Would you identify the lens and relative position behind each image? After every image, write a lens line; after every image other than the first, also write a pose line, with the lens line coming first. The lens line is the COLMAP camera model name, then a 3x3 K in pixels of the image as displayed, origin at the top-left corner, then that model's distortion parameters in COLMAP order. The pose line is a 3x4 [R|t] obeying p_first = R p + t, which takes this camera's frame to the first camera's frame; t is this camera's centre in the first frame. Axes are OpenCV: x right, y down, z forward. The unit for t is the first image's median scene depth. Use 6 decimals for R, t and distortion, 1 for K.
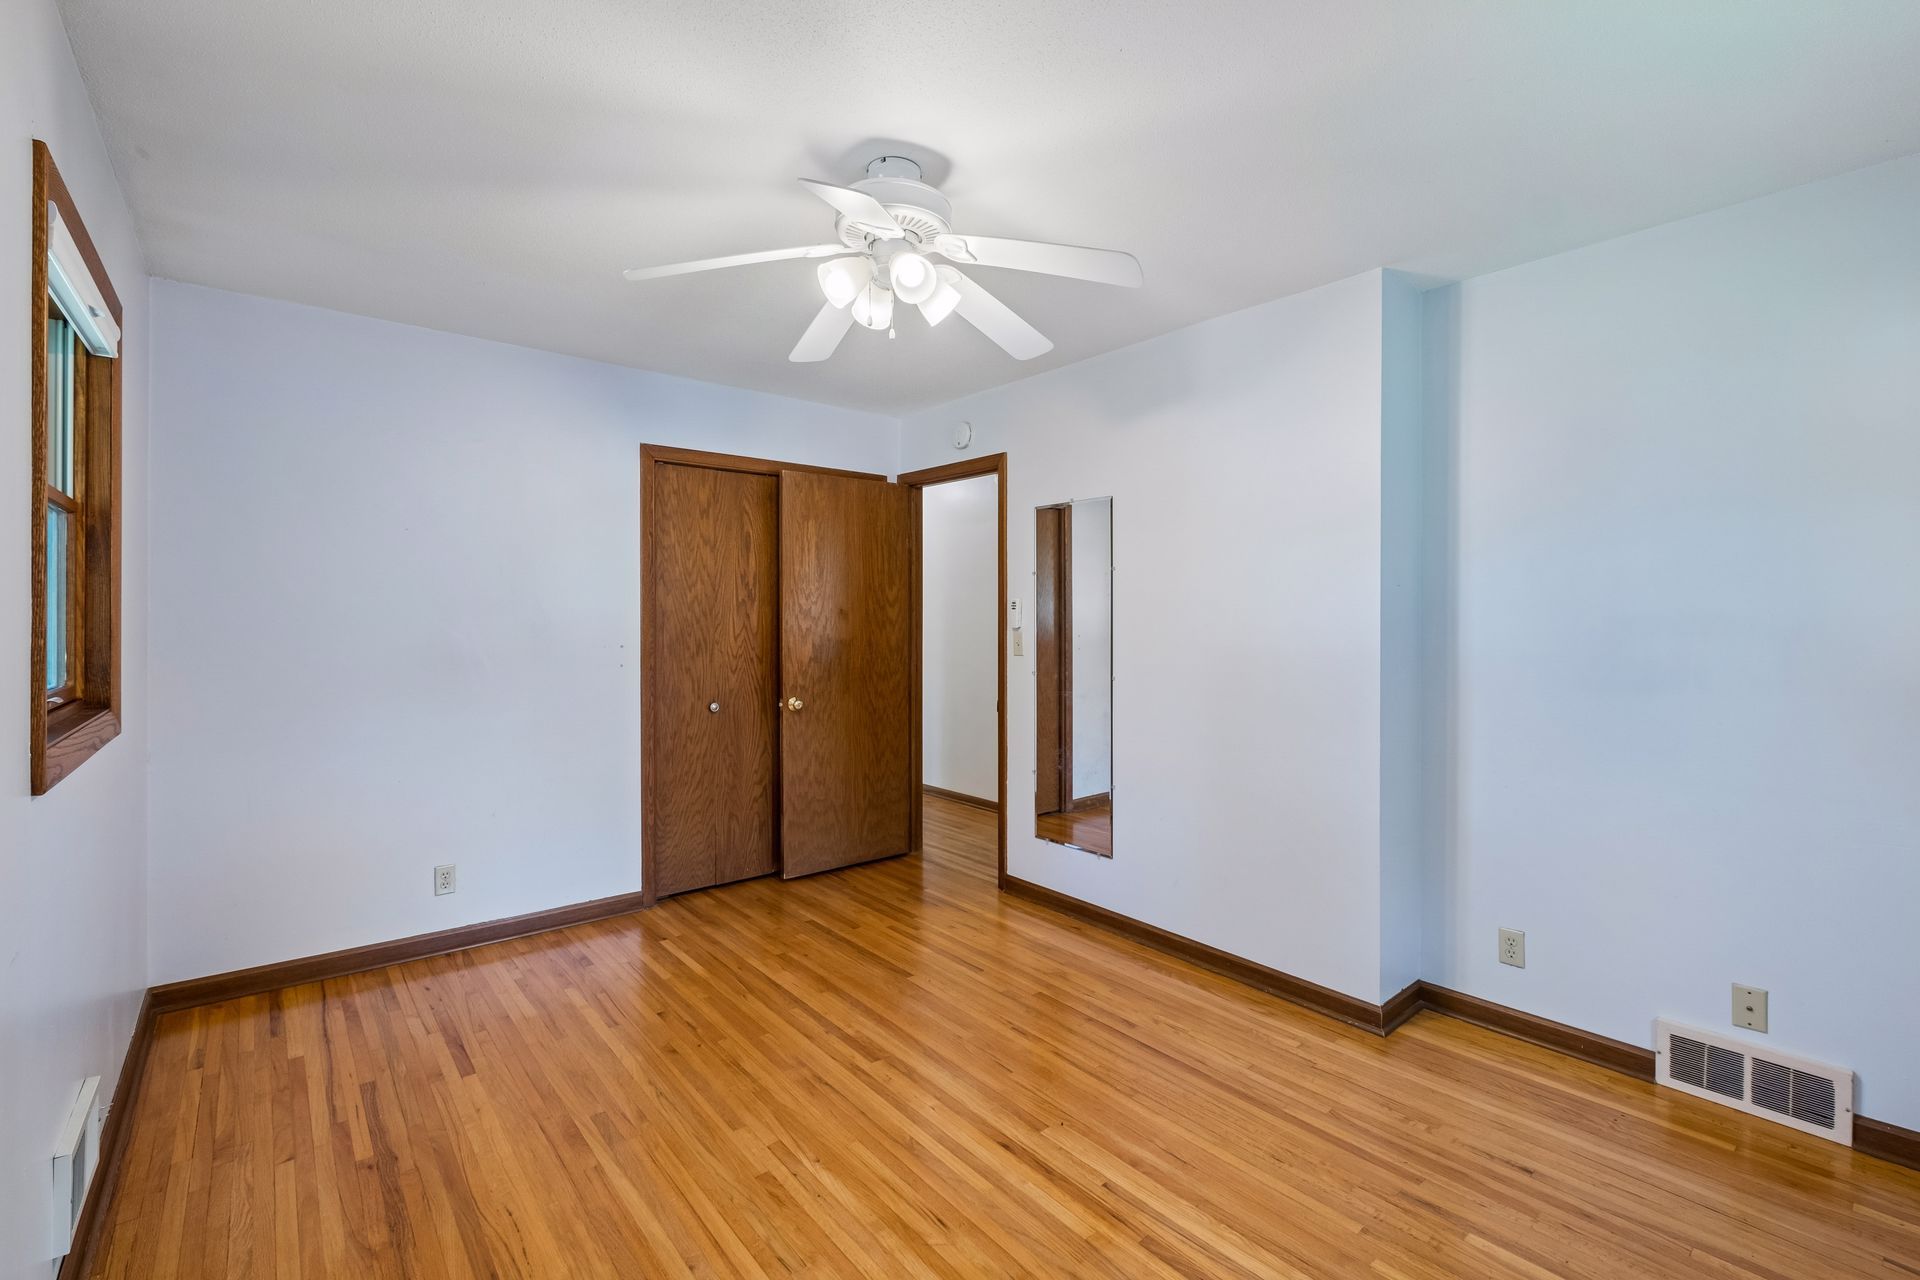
lens RADIAL K [[840.1, 0, 954.1], [0, 840.1, 620.0], [0, 0, 1]] dist [-0.000498, -0.000176]
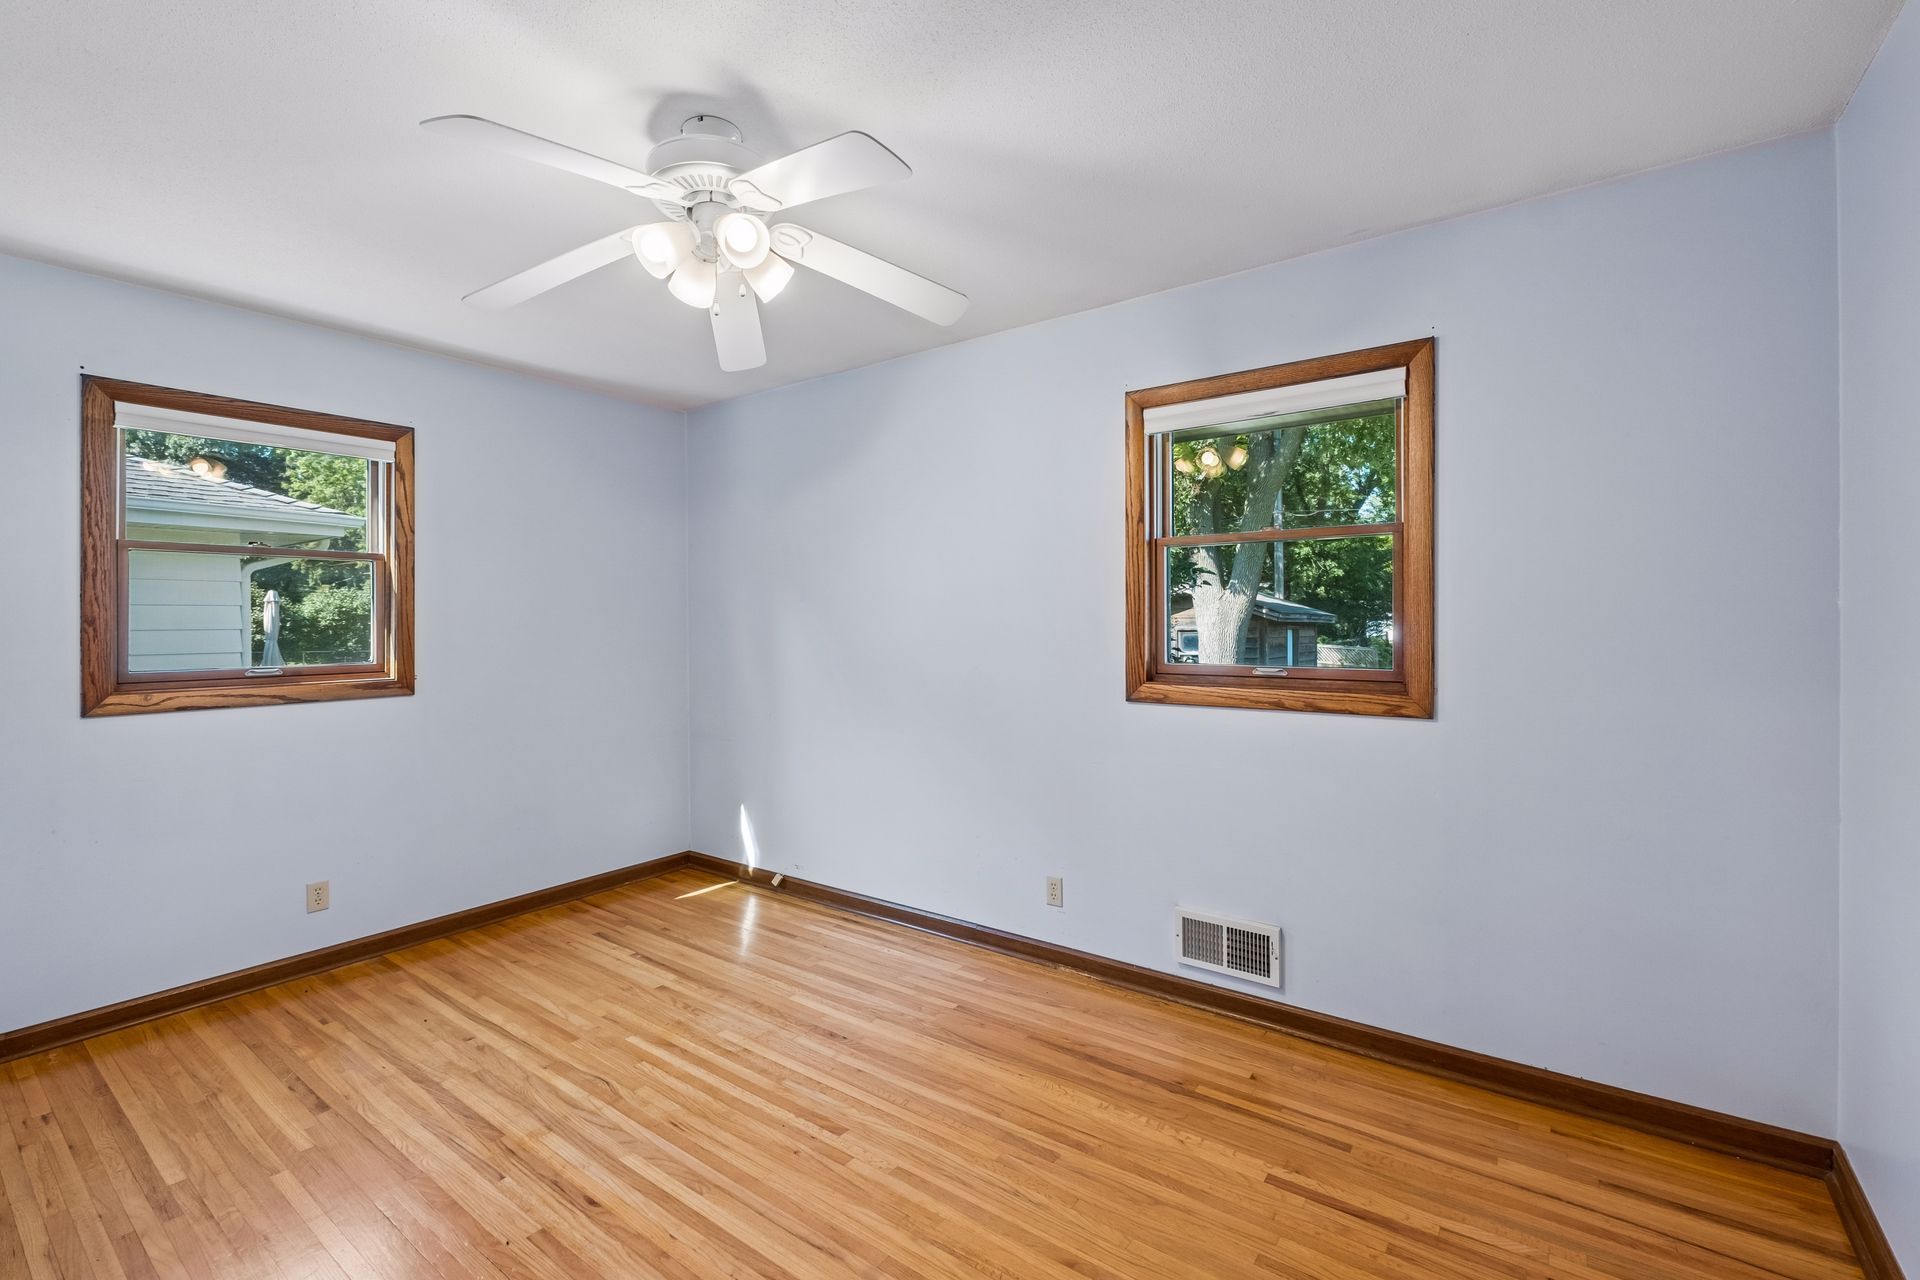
lens RADIAL K [[840.1, 0, 954.1], [0, 840.1, 620.0], [0, 0, 1]] dist [-0.000498, -0.000176]
pose [[-0.972300, 0.005325, -0.233674, -0.109056], [0.006347, 0.999973, -0.003620, 0.003299], [0.233649, -0.005003, -0.972308, 1.942442]]
